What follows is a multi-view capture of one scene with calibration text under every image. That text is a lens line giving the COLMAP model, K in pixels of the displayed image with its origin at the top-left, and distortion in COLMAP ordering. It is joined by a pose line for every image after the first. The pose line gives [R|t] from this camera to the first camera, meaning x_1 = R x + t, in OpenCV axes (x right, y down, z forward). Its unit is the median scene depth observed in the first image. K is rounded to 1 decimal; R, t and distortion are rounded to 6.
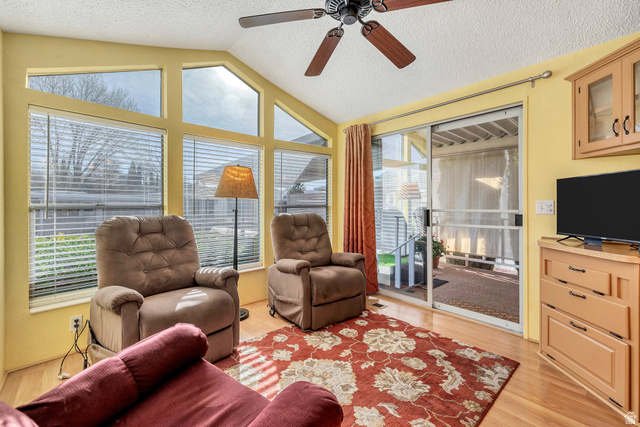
lens RADIAL K [[272.5, 0, 321.6], [0, 272.5, 203.1], [0, 0, 1]] dist [-0.003601, -0.000432]
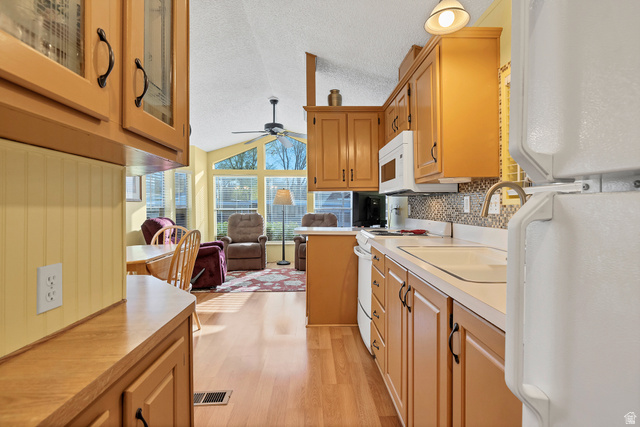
lens RADIAL K [[308.7, 0, 319.3], [0, 308.7, 207.7], [0, 0, 1]] dist [-0.000146, -0.000846]
pose [[0.752992, -0.006715, -0.657995, 1.762955], [0.010095, 0.999948, 0.001348, 0.001815], [0.657952, -0.007658, 0.753021, -0.676981]]
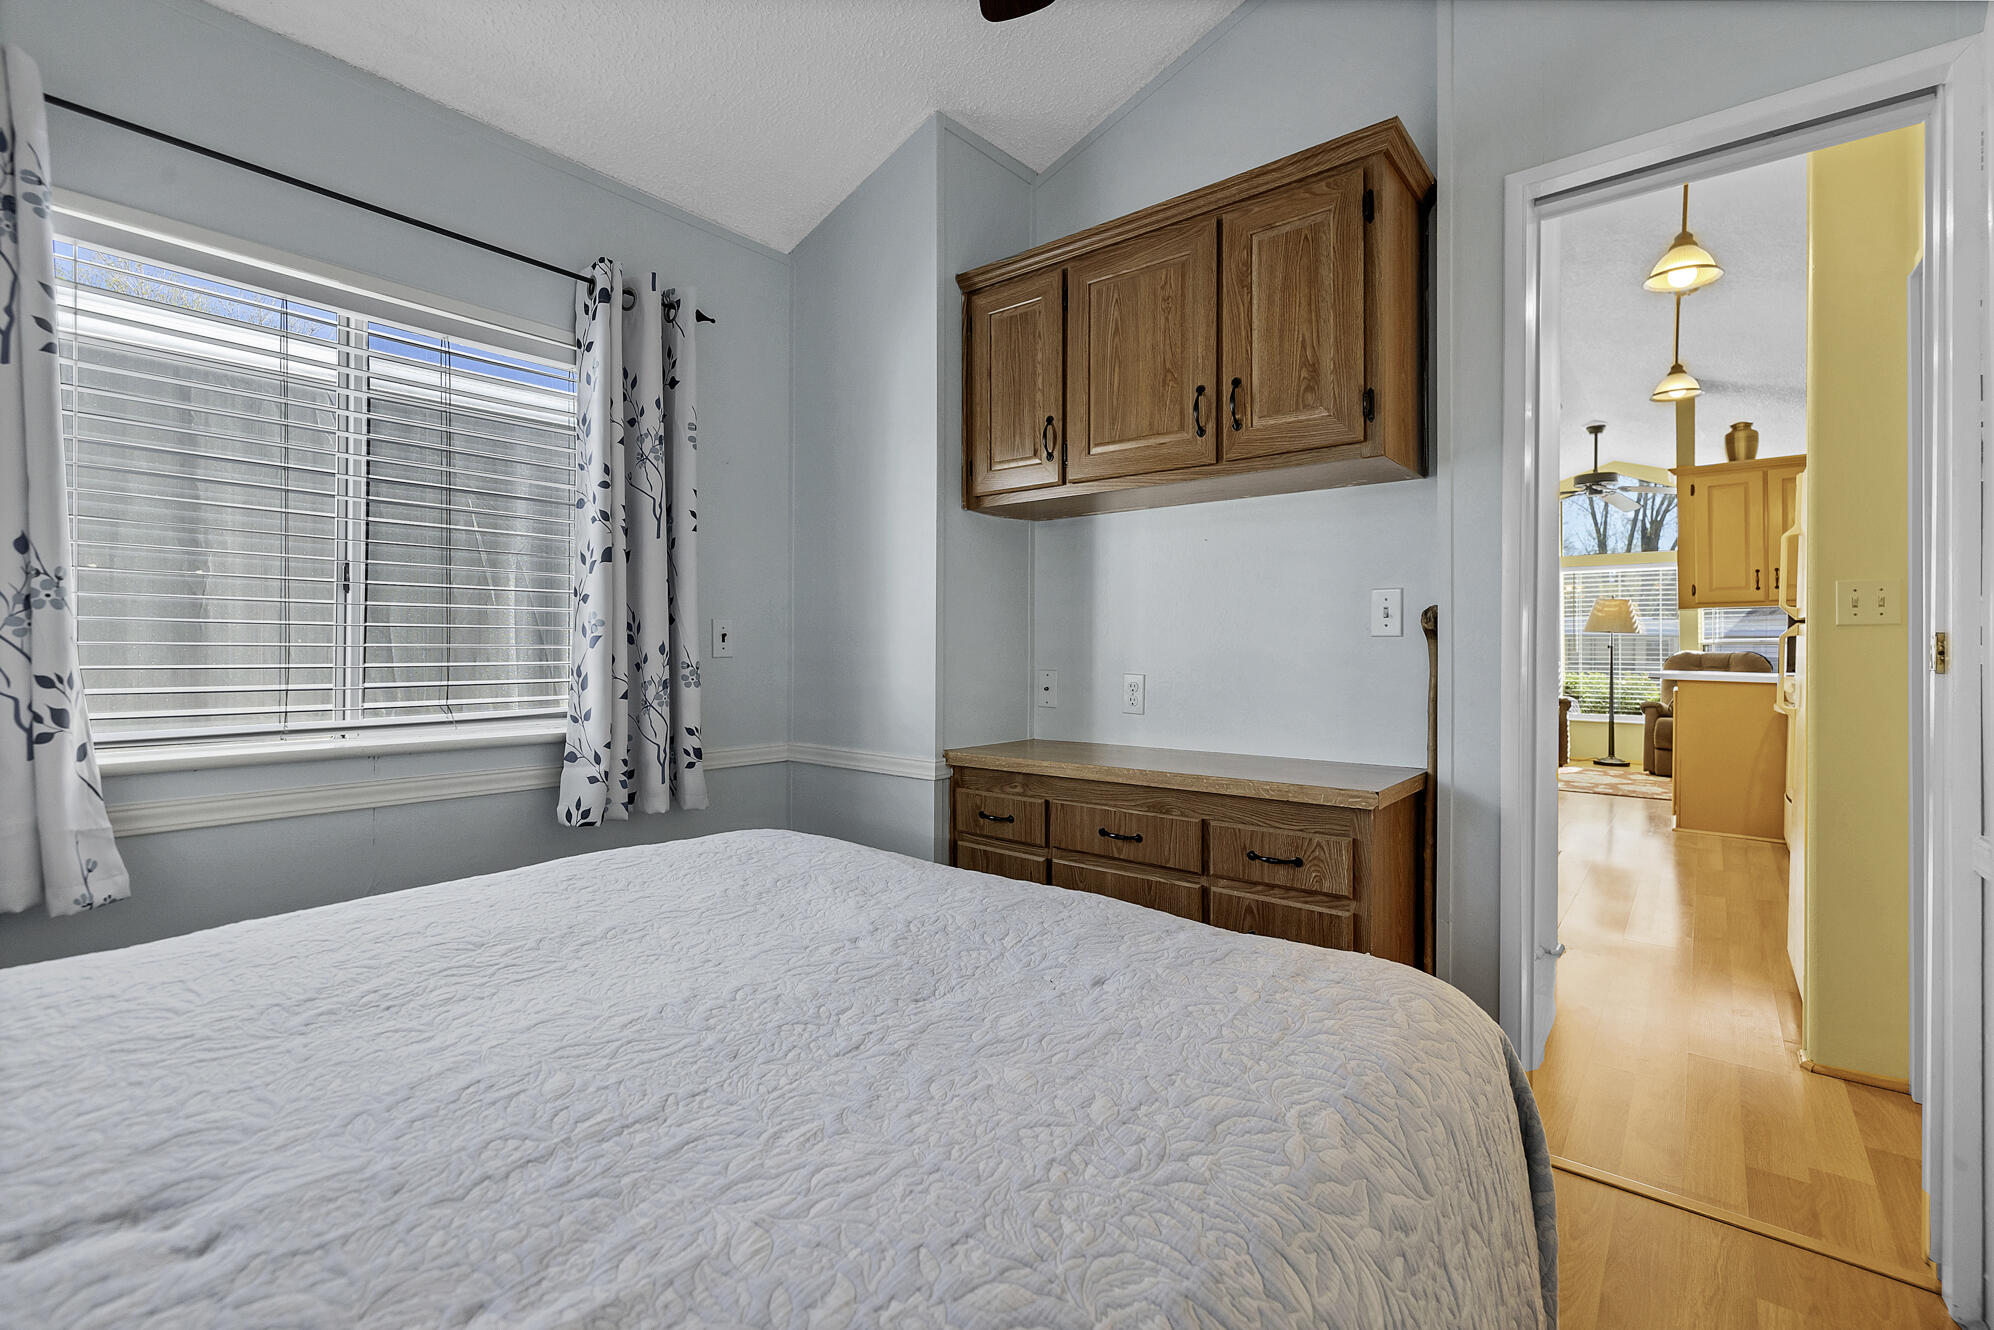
lens RADIAL K [[849.2, 0, 1000.0], [0, 849.2, 657.5], [0, 0, 1]] dist [-0.003601, -0.000432]
pose [[0.131392, 0.006913, -0.991306, 2.788454], [0.009758, 0.999918, 0.008267, 0.020999], [0.991283, -0.010759, 0.131313, -1.728914]]
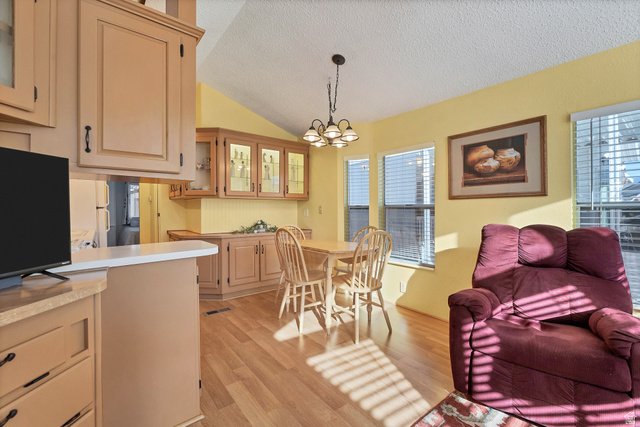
lens RADIAL K [[272.5, 0, 319.6], [0, 272.5, 210.3], [0, 0, 1]] dist [-0.003601, -0.000432]
pose [[-0.997129, 0.001321, 0.075707, 0.384703], [0.001221, 0.999998, -0.001370, 0.008750], [-0.075708, -0.001274, -0.997129, 1.043802]]
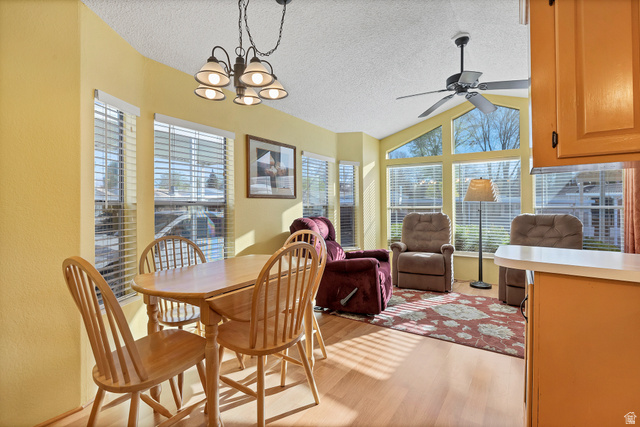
lens RADIAL K [[308.7, 0, 322.7], [0, 308.7, 206.1], [0, 0, 1]] dist [-0.000146, -0.000846]
pose [[0.248720, -0.005755, -0.968558, 1.305801], [0.008293, 0.999958, -0.003812, 0.005539], [0.968540, -0.007084, 0.248757, -0.221895]]
